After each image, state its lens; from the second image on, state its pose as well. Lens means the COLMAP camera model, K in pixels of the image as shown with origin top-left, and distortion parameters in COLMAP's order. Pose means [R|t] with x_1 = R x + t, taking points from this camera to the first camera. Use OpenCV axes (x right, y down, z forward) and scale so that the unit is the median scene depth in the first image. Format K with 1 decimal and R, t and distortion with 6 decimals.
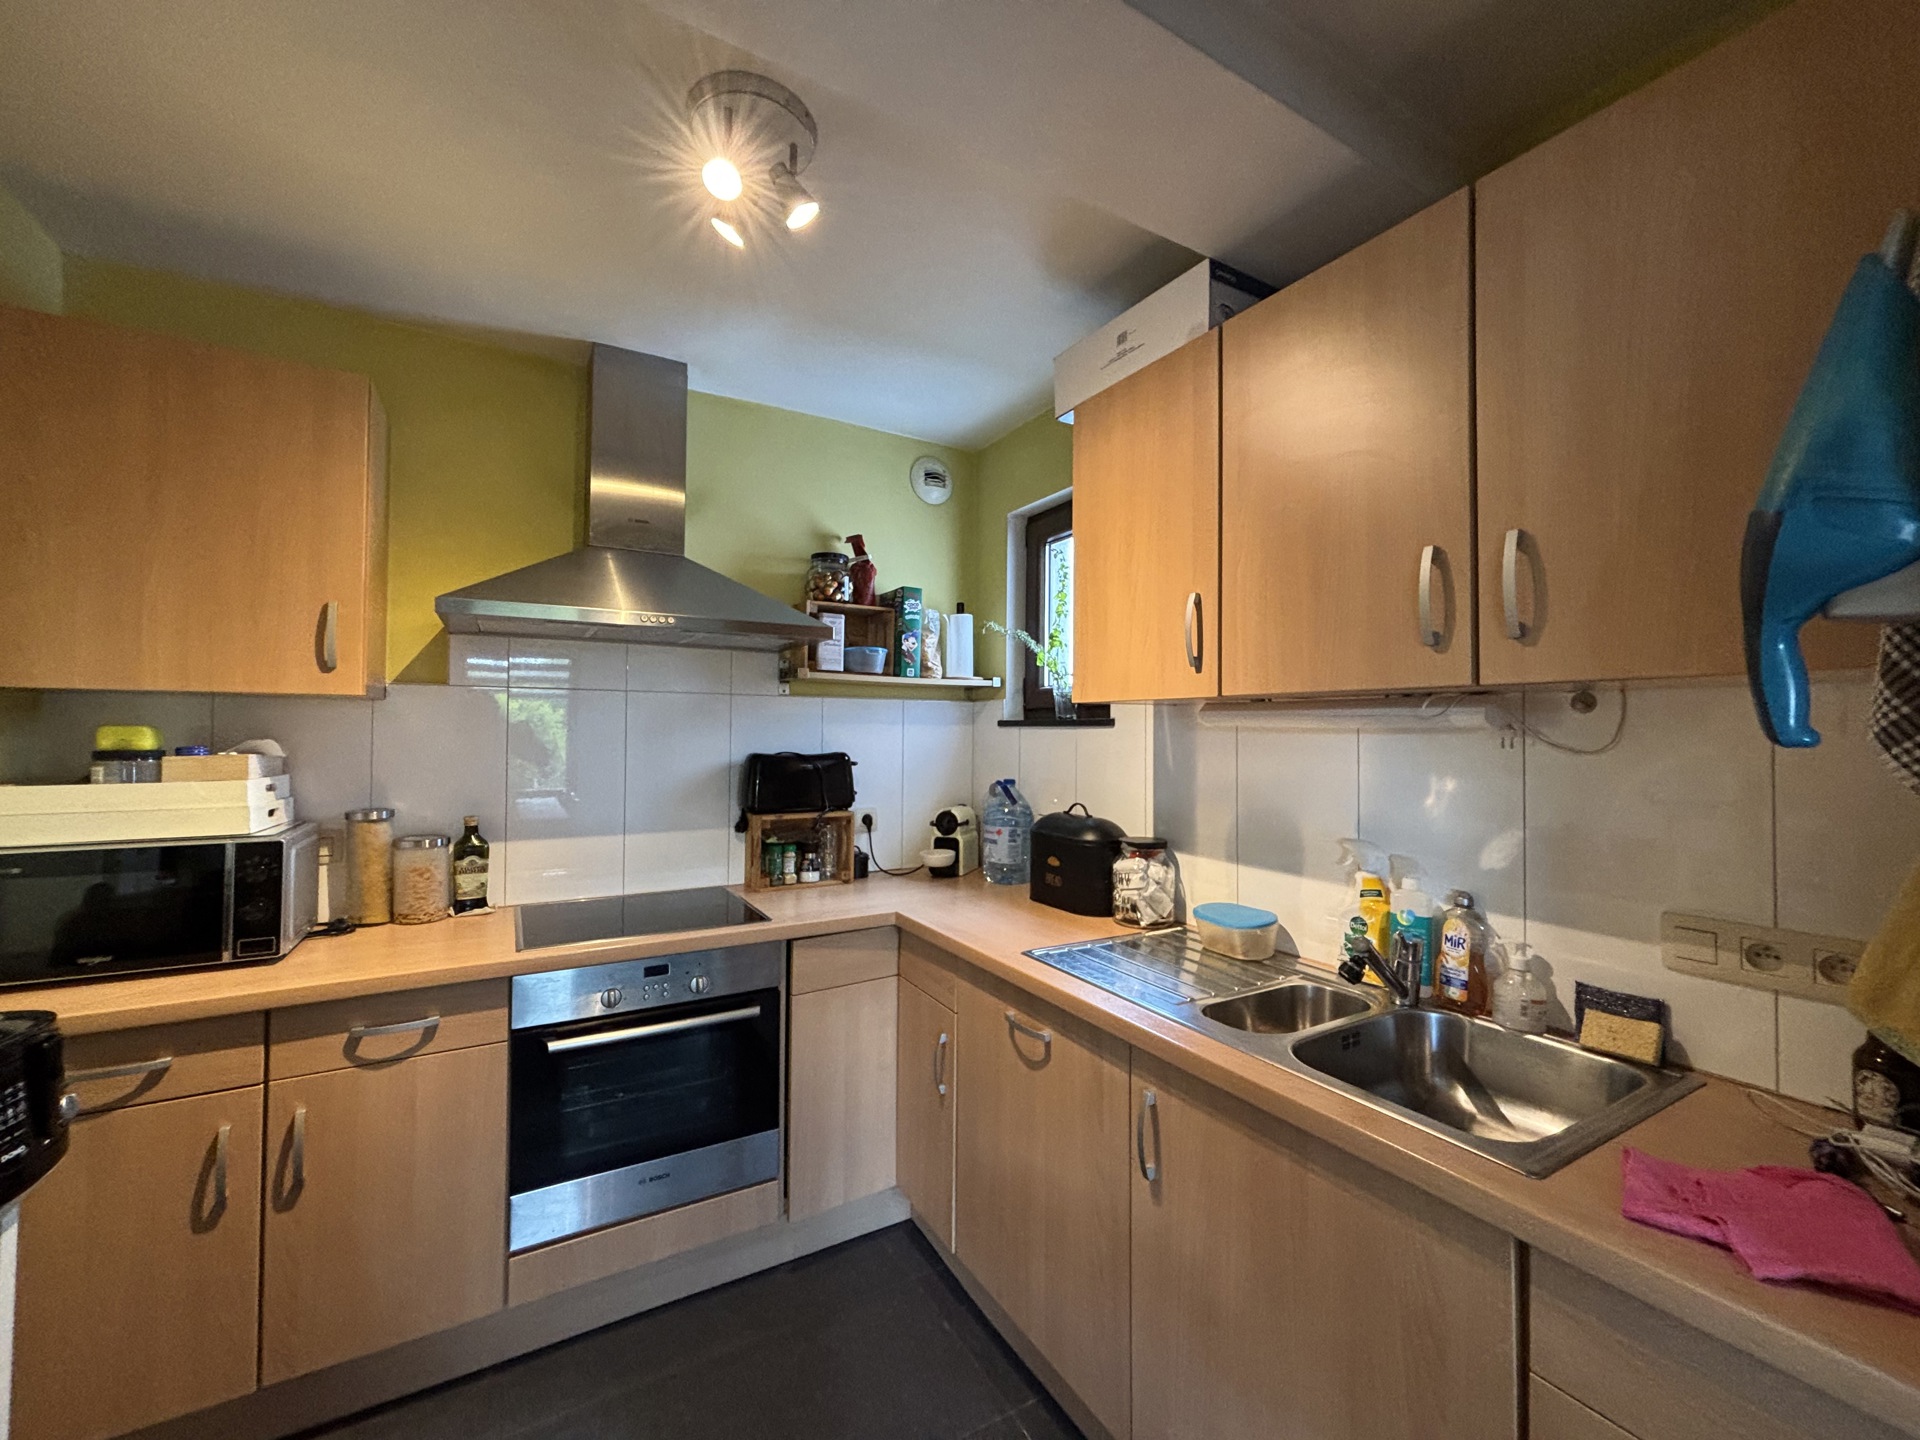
lens RADIAL K [[769.4, 0, 957.3], [0, 769.4, 720.6], [0, 0, 1]] dist [-0.000147, -0.002152]
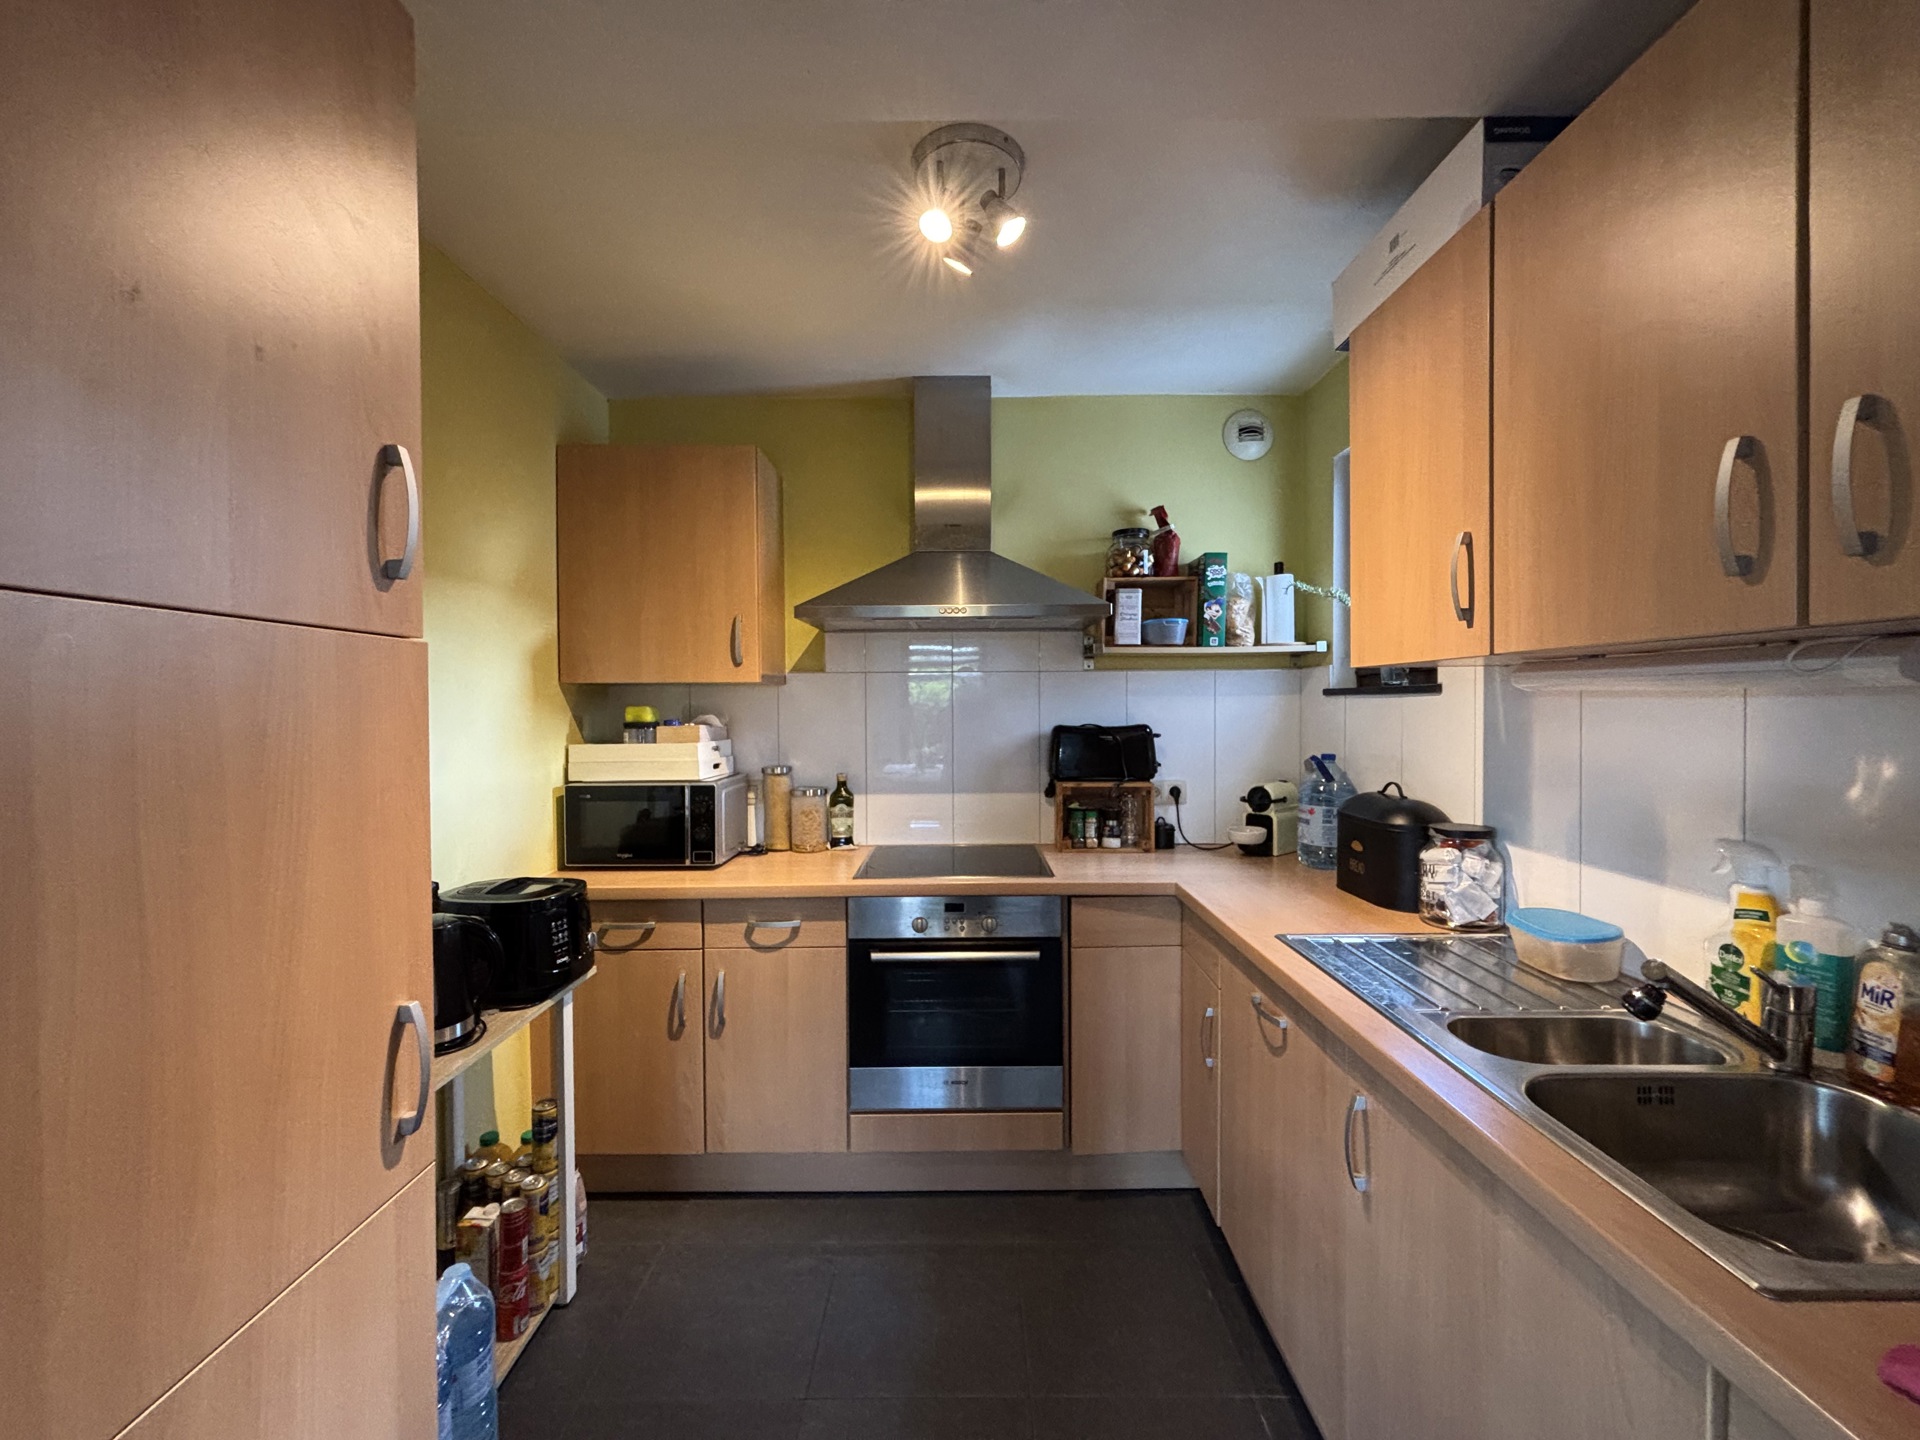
lens RADIAL K [[769.4, 0, 957.3], [0, 769.4, 720.6], [0, 0, 1]] dist [-0.000147, -0.002152]
pose [[0.861856, -0.002477, -0.507147, 0.193670], [0.020111, 0.999368, 0.029296, 0.002411], [0.506754, -0.035448, 0.861361, -0.002950]]
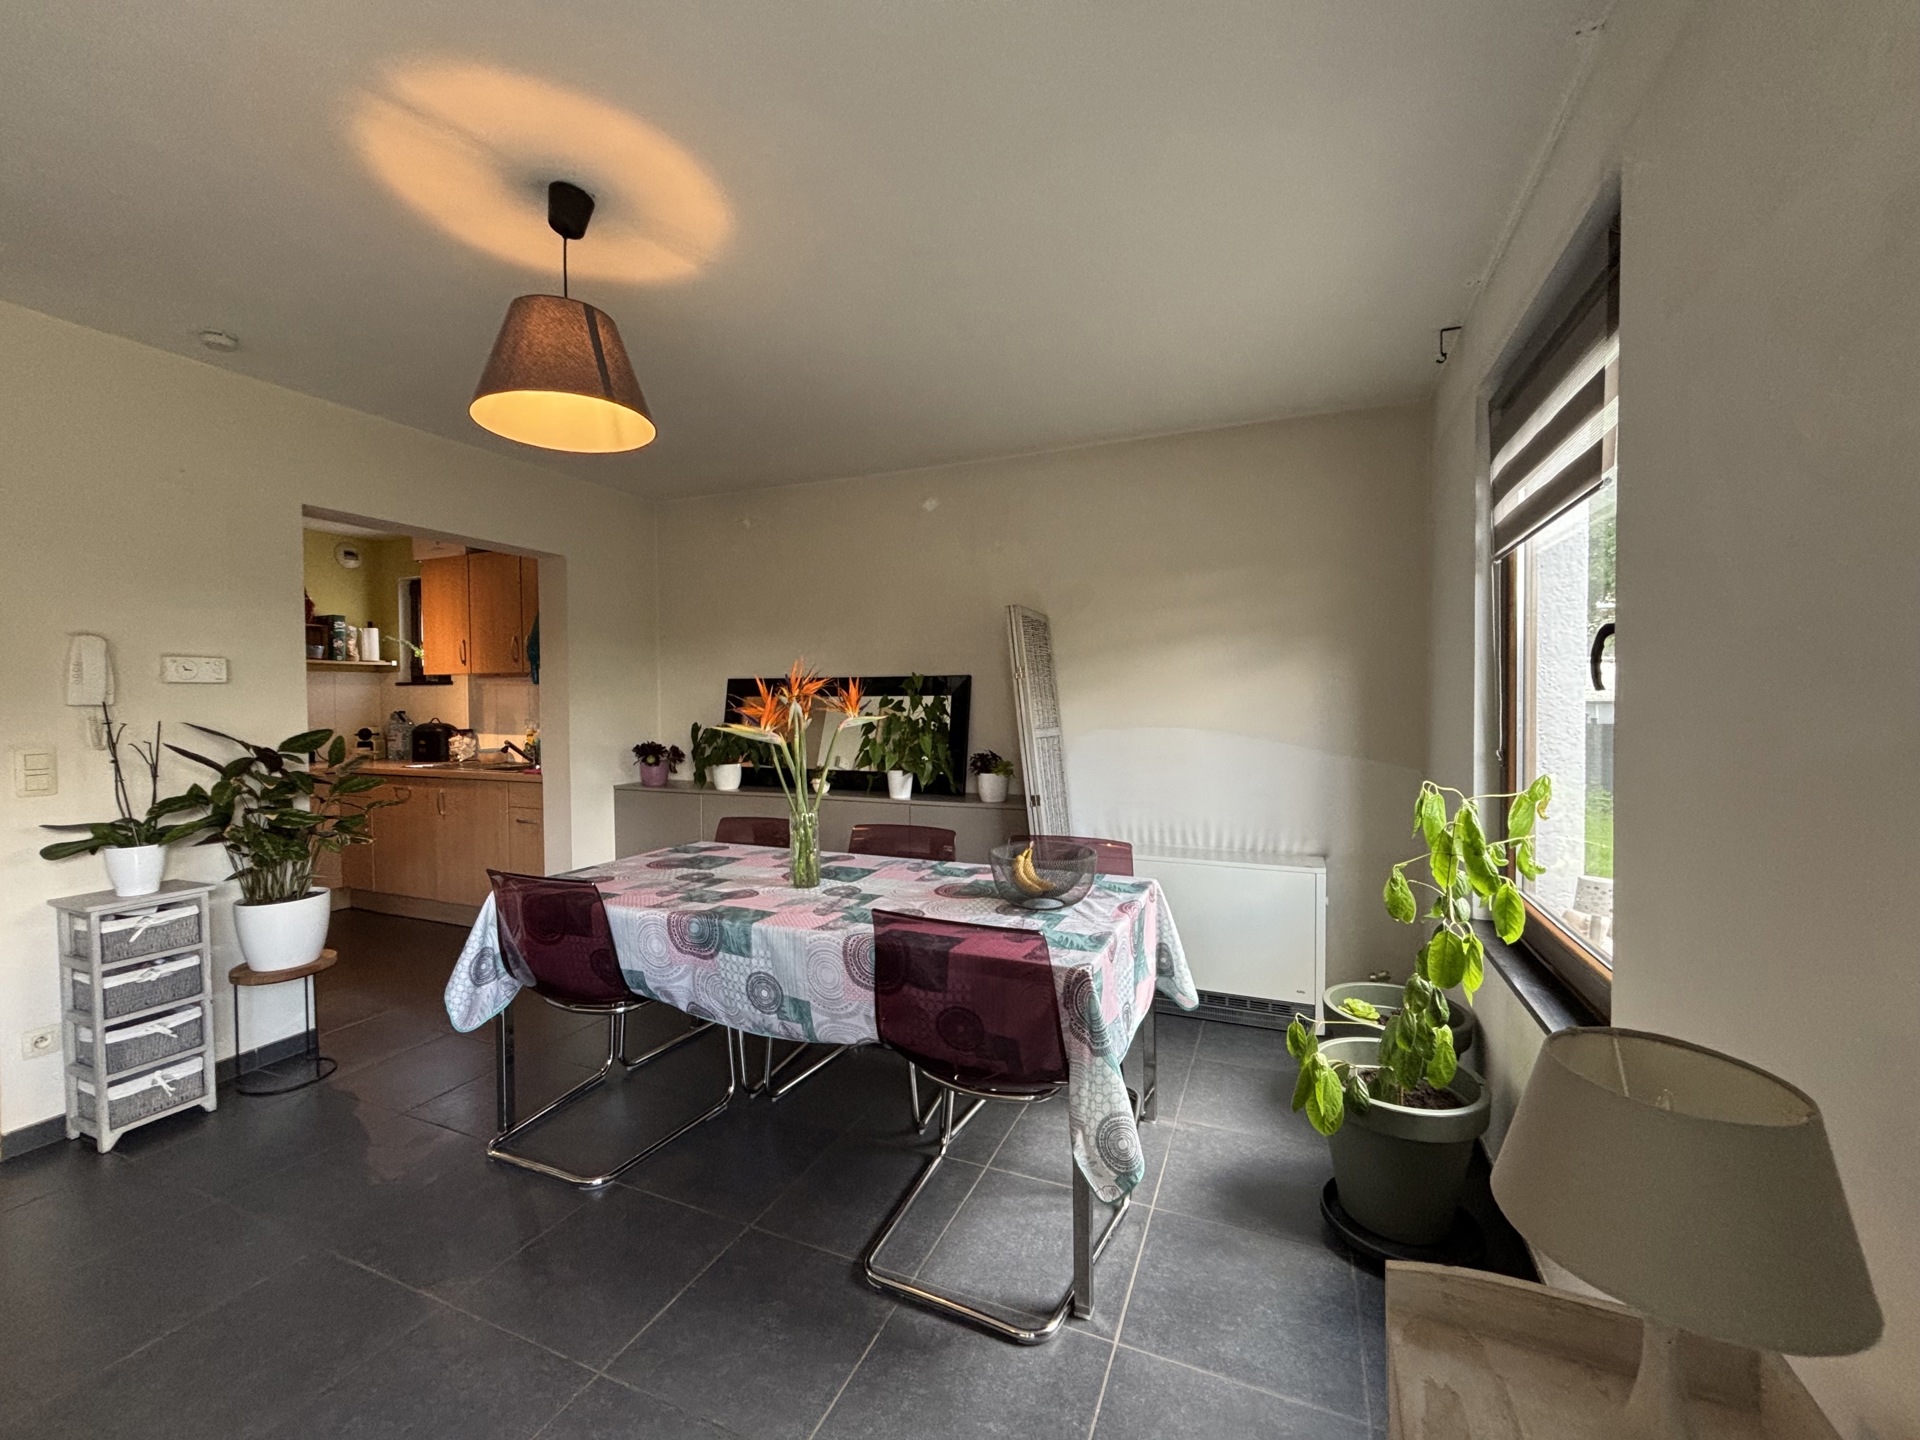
lens RADIAL K [[769.4, 0, 957.3], [0, 769.4, 720.6], [0, 0, 1]] dist [-0.000147, -0.002152]
pose [[0.800216, -0.026848, 0.599110, 0.029128], [0.003403, 0.999185, 0.040232, 0.031207], [-0.599702, -0.030156, 0.799655, -2.012727]]
